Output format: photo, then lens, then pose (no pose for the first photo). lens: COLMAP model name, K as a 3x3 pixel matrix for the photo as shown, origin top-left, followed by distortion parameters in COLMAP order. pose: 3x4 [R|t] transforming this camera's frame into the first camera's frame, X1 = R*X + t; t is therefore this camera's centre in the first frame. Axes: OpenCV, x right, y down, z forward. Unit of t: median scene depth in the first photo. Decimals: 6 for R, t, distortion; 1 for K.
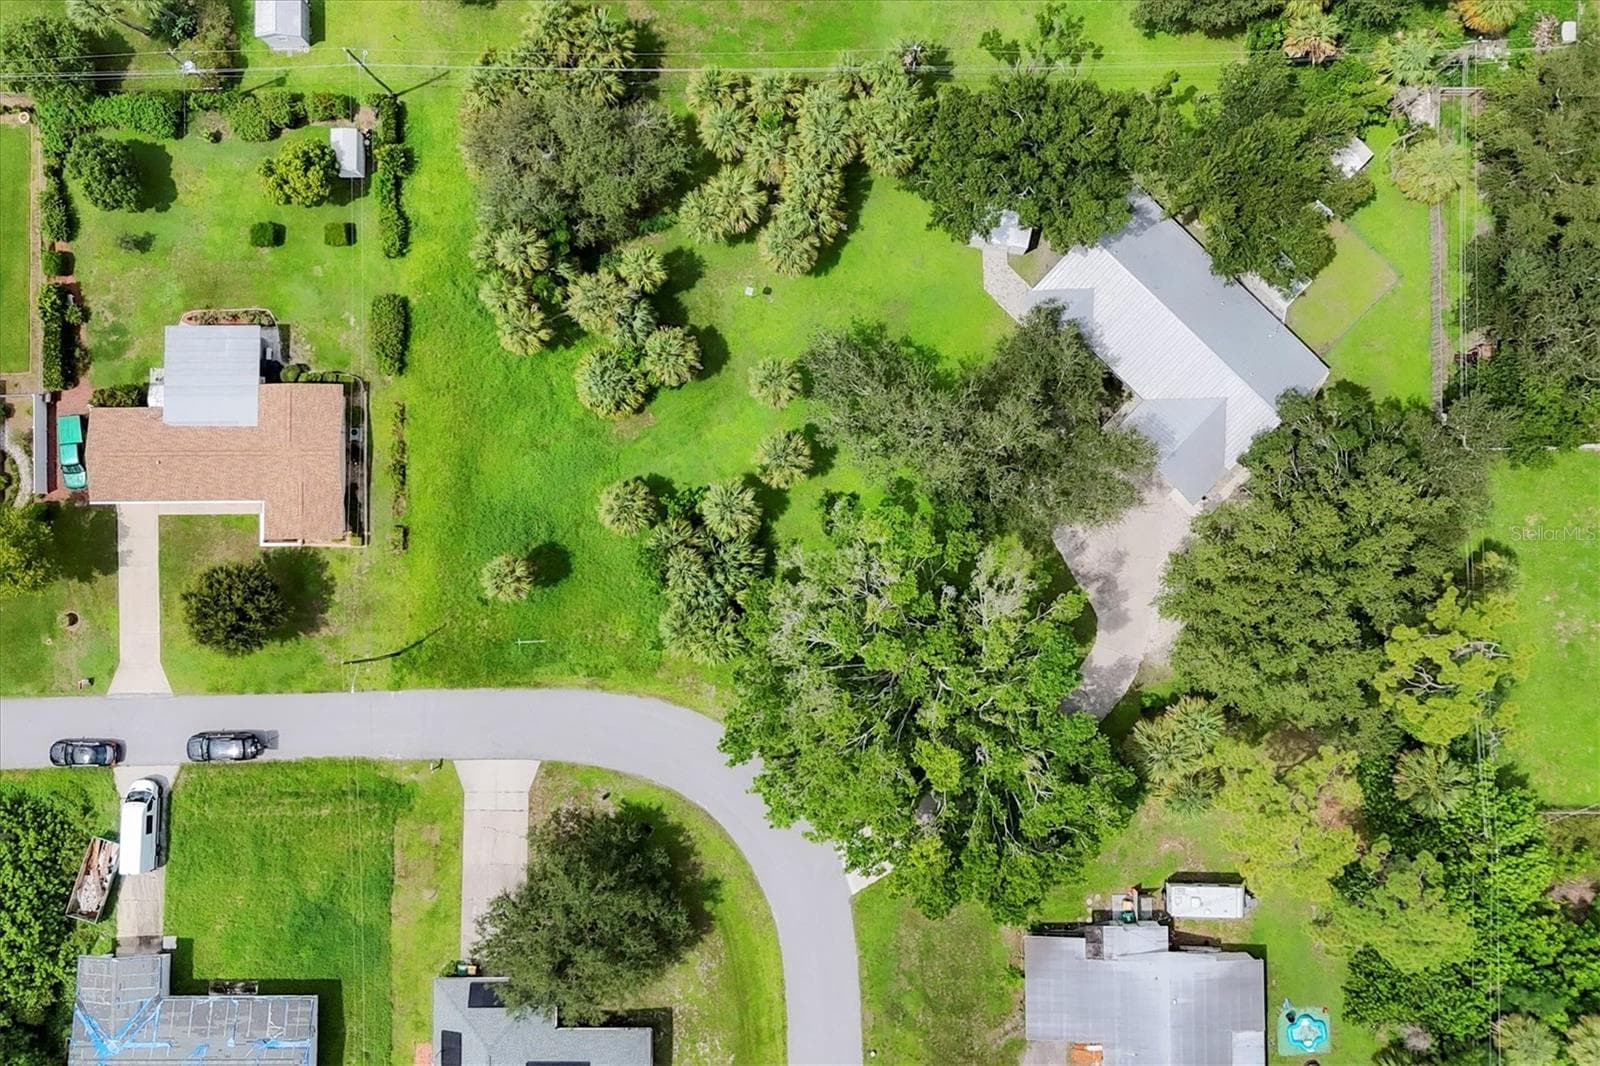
lens RADIAL K [[1406.9, 0, 797.0], [0, 1406.9, 531.3], [0, 0, 1]] dist [0.108168, -0.166472]
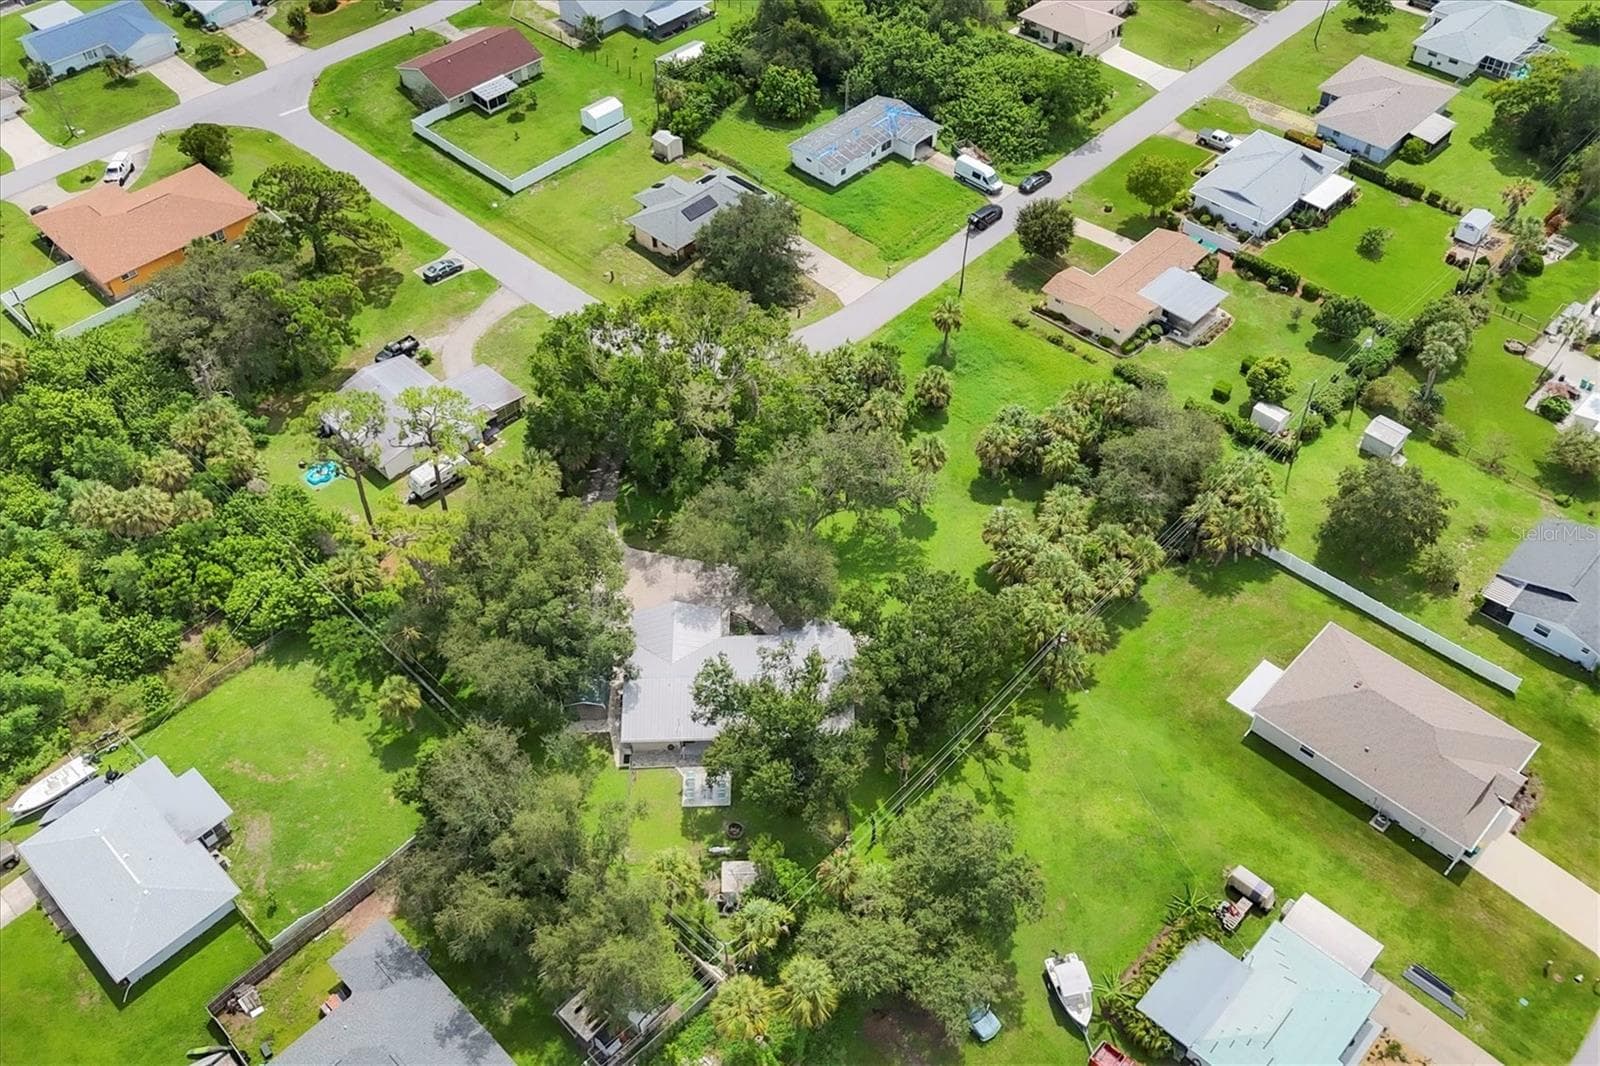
lens RADIAL K [[1406.9, 0, 797.0], [0, 1406.9, 531.3], [0, 0, 1]] dist [0.108168, -0.166472]
pose [[-0.700678, 0.540138, -0.466156, 0.690882], [-0.711330, -0.478187, 0.515118, -0.695998], [0.055325, 0.692523, 0.719271, 0.076012]]
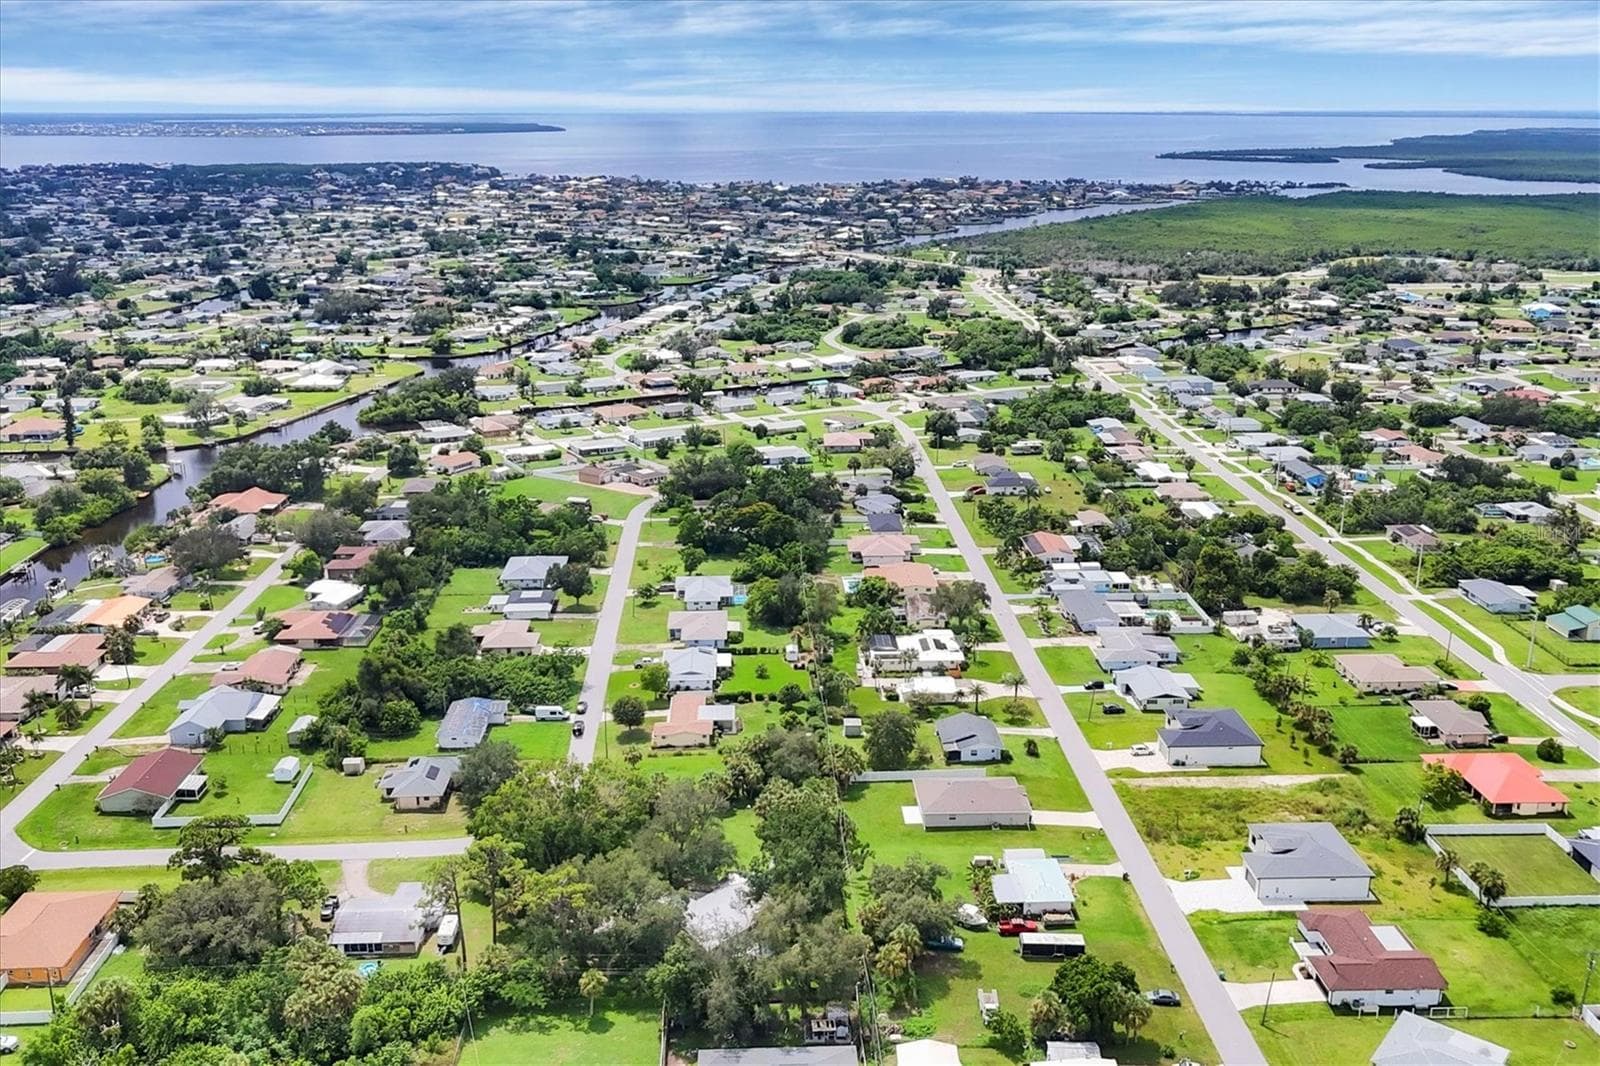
lens RADIAL K [[1406.9, 0, 797.0], [0, 1406.9, 531.3], [0, 0, 1]] dist [0.108168, -0.166472]
pose [[0.056732, 0.300547, -0.952078, 2.039536], [-0.998148, 0.038036, -0.047471, -0.146746], [0.021947, 0.953008, 0.302149, -0.147118]]
